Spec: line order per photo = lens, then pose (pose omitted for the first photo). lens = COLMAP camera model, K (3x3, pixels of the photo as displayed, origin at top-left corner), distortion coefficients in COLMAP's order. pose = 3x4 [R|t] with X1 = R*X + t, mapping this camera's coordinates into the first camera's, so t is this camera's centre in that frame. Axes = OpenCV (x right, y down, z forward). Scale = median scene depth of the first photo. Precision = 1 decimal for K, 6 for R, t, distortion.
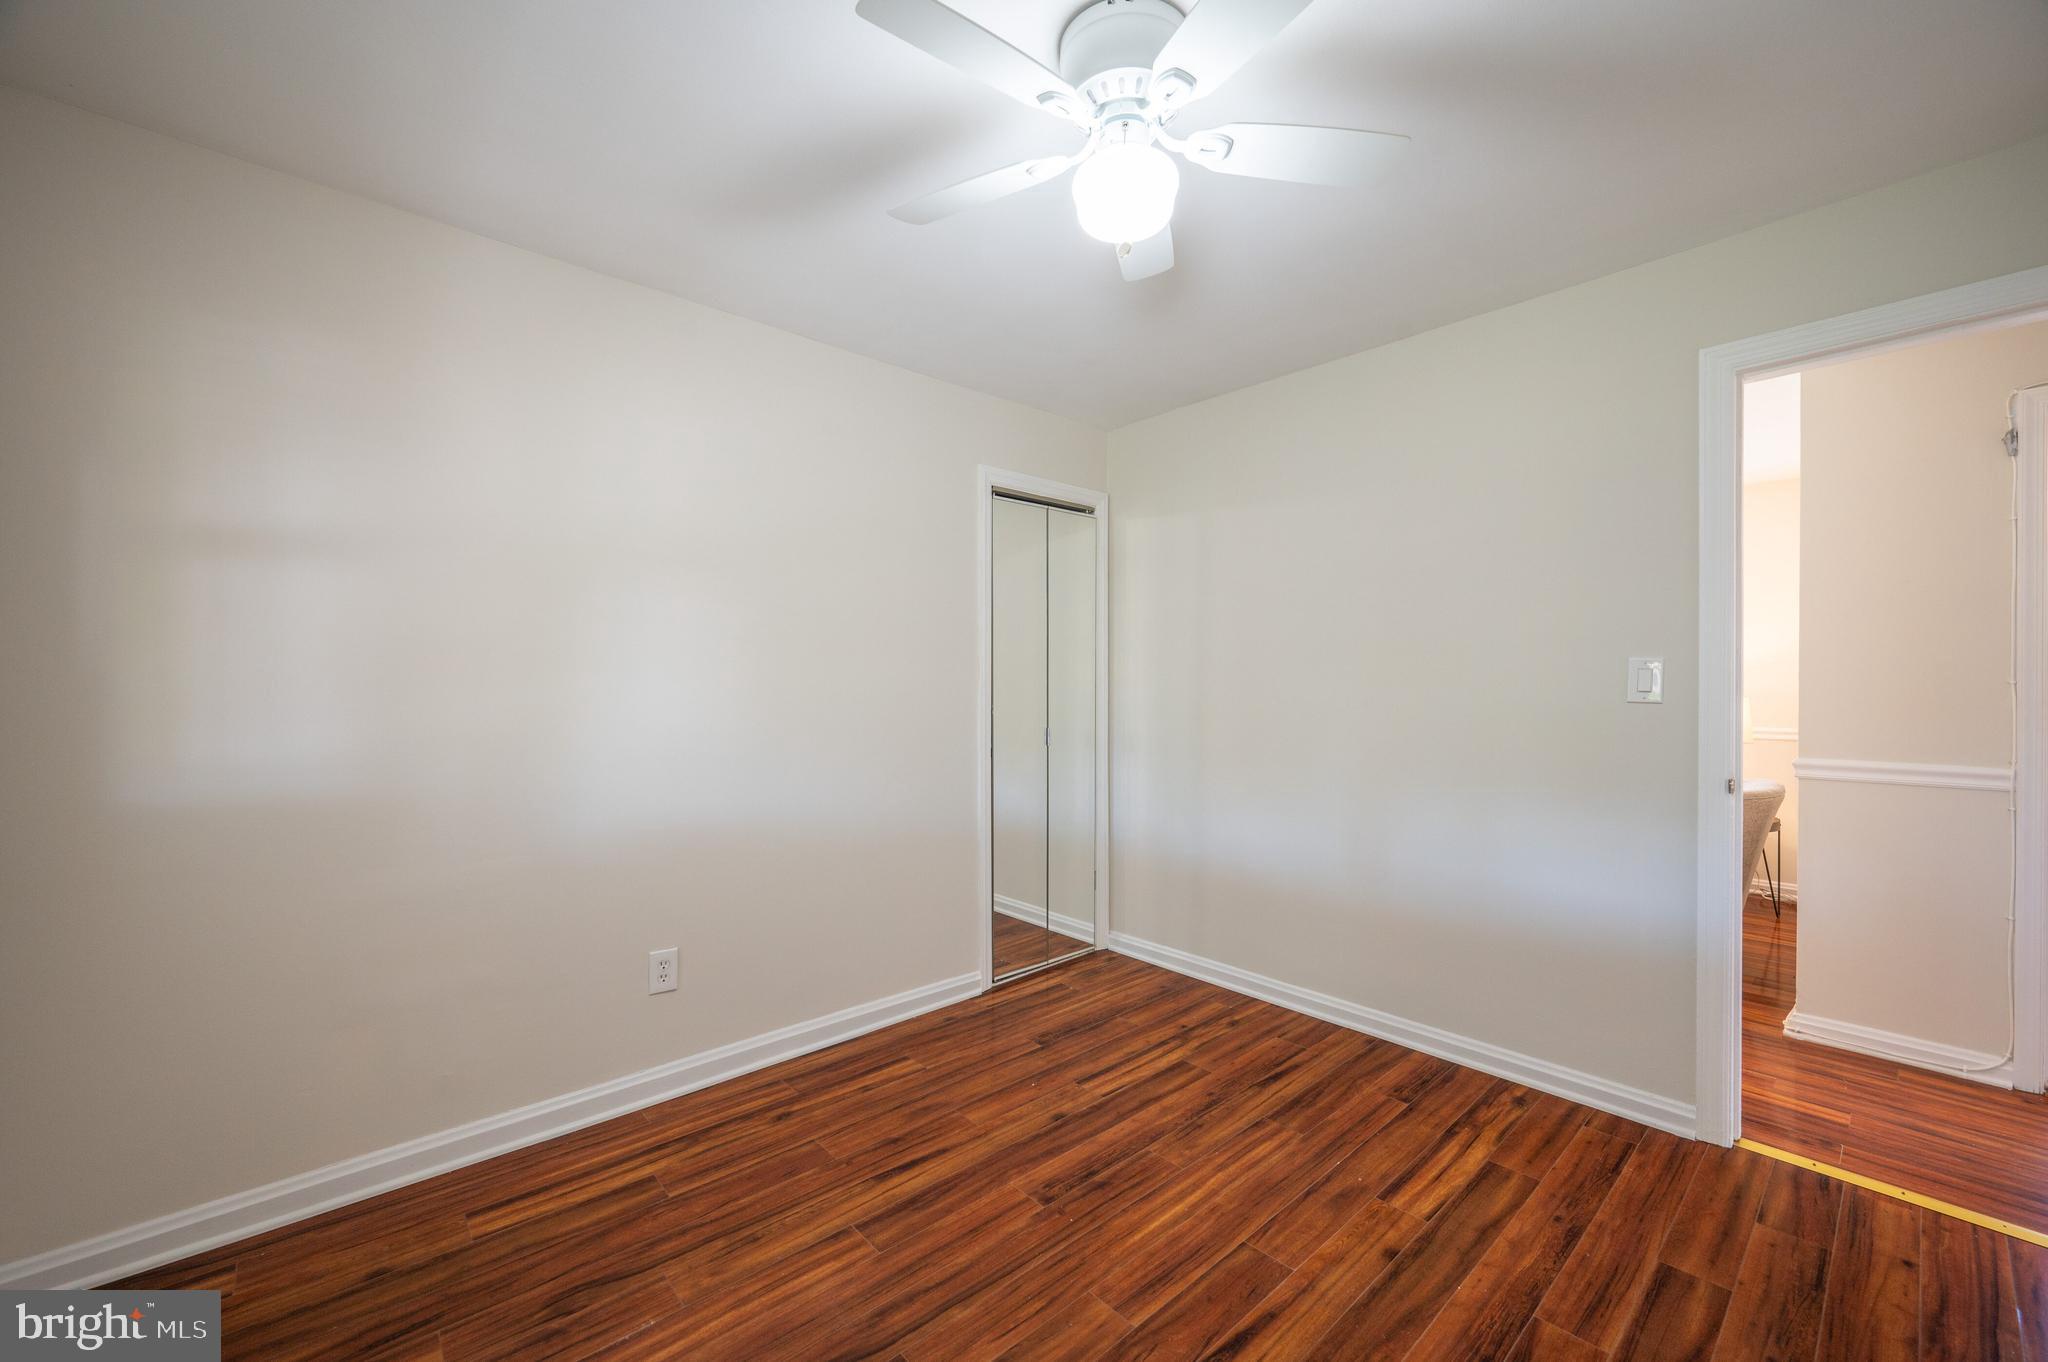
lens RADIAL K [[800.7, 0, 1033.3], [0, 800.7, 689.4], [0, 0, 1]] dist [-0.000968, 0.002559]
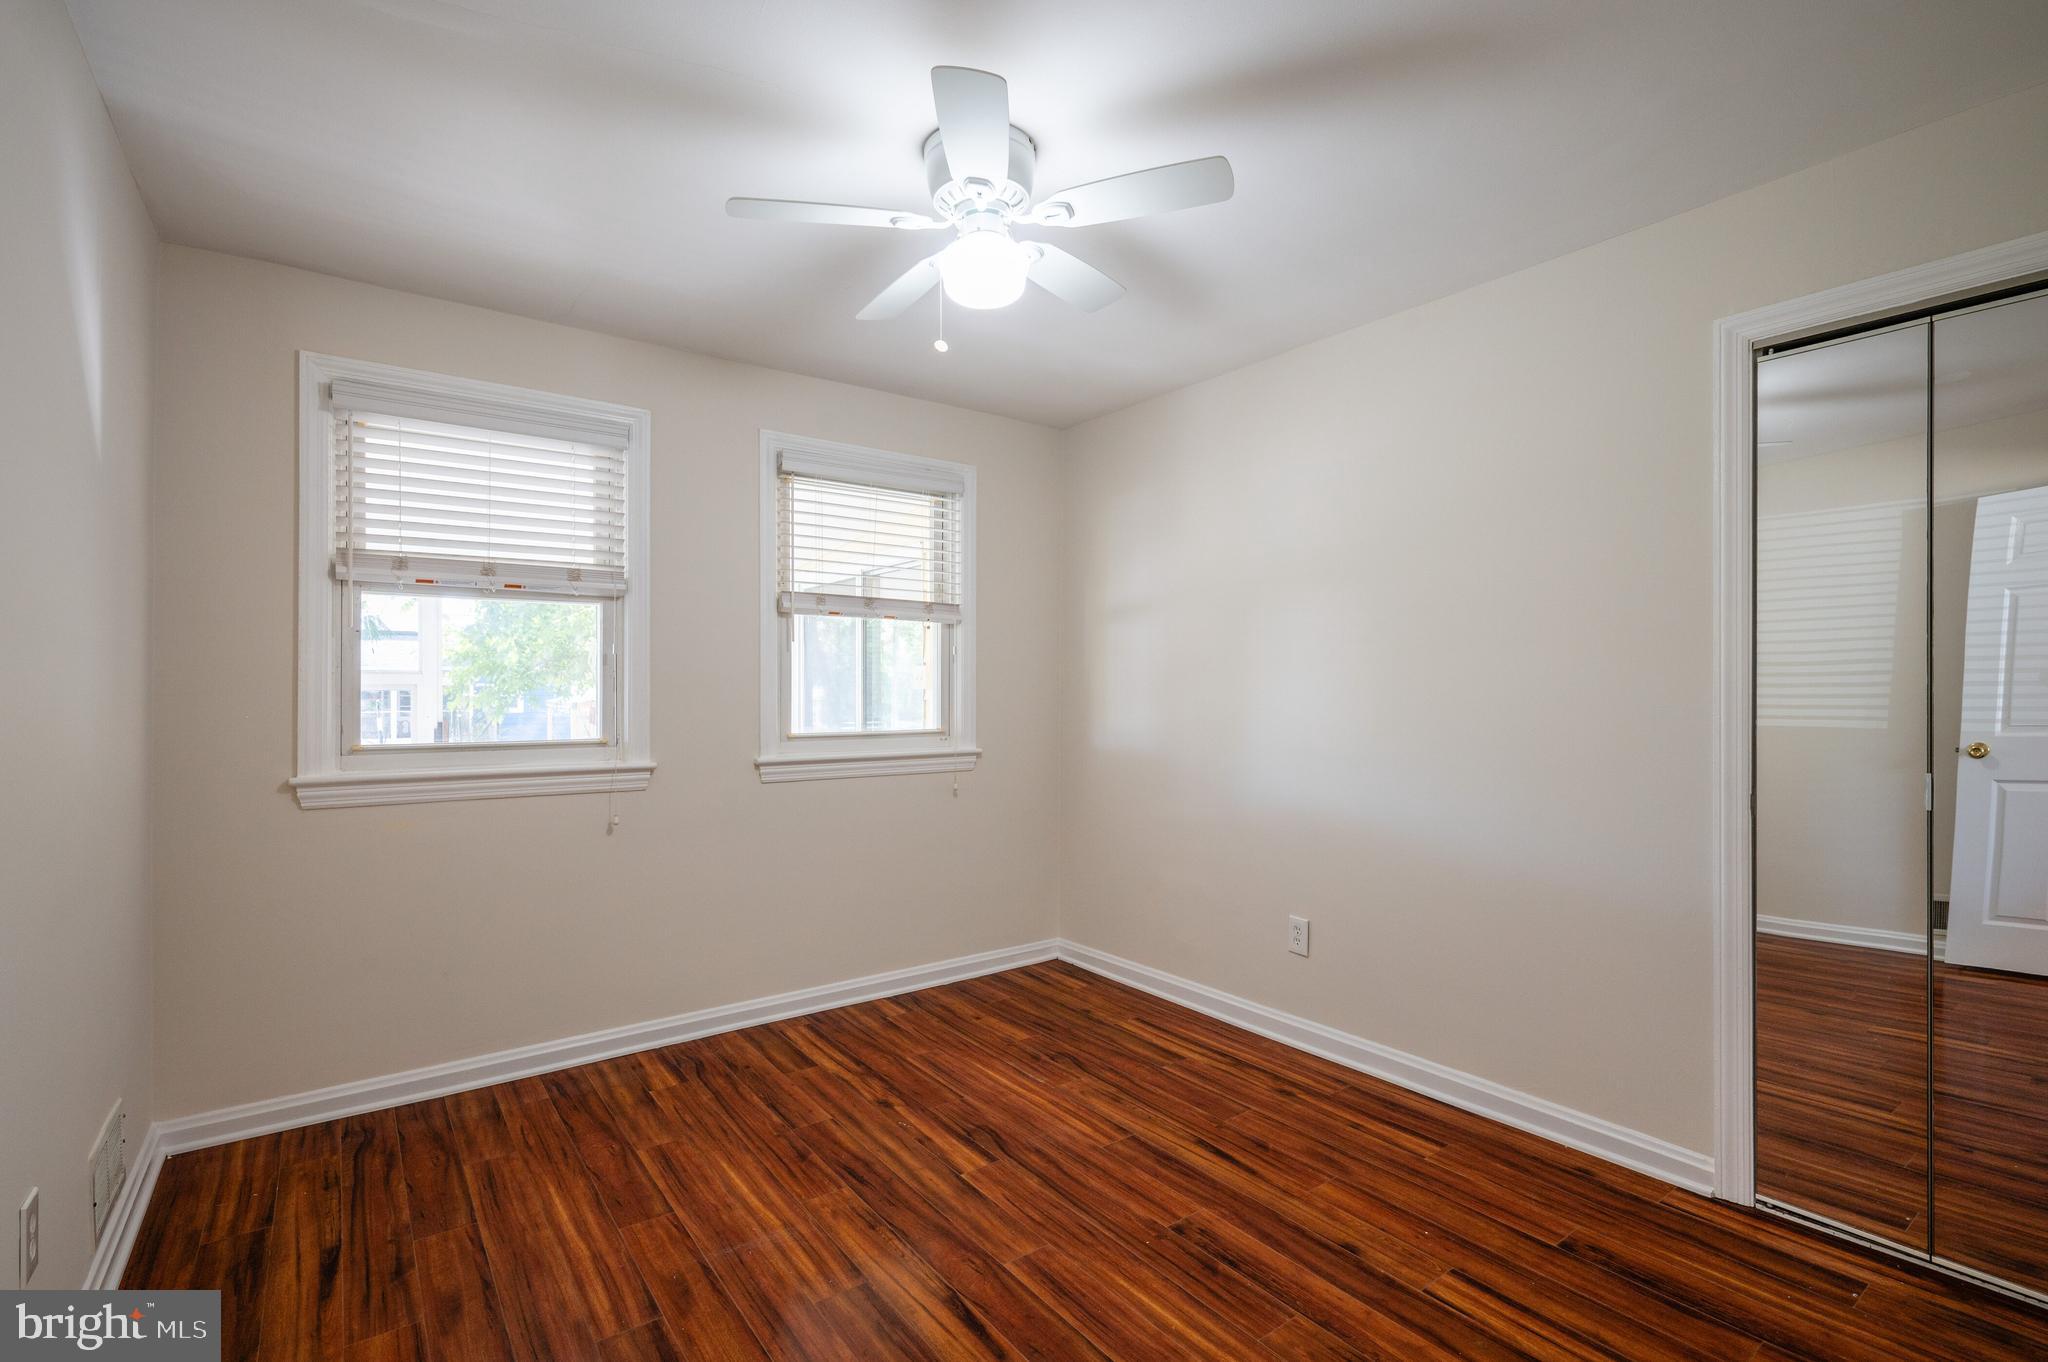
lens RADIAL K [[912.2, 0, 1024.0], [0, 912.2, 681.0], [0, 0, 1]] dist [0.001368, 0.000663]
pose [[-0.082290, -0.008668, -0.996571, 0.978450], [-0.001737, 0.999962, -0.008555, -0.002366], [0.996607, 0.001027, -0.082302, 0.794212]]
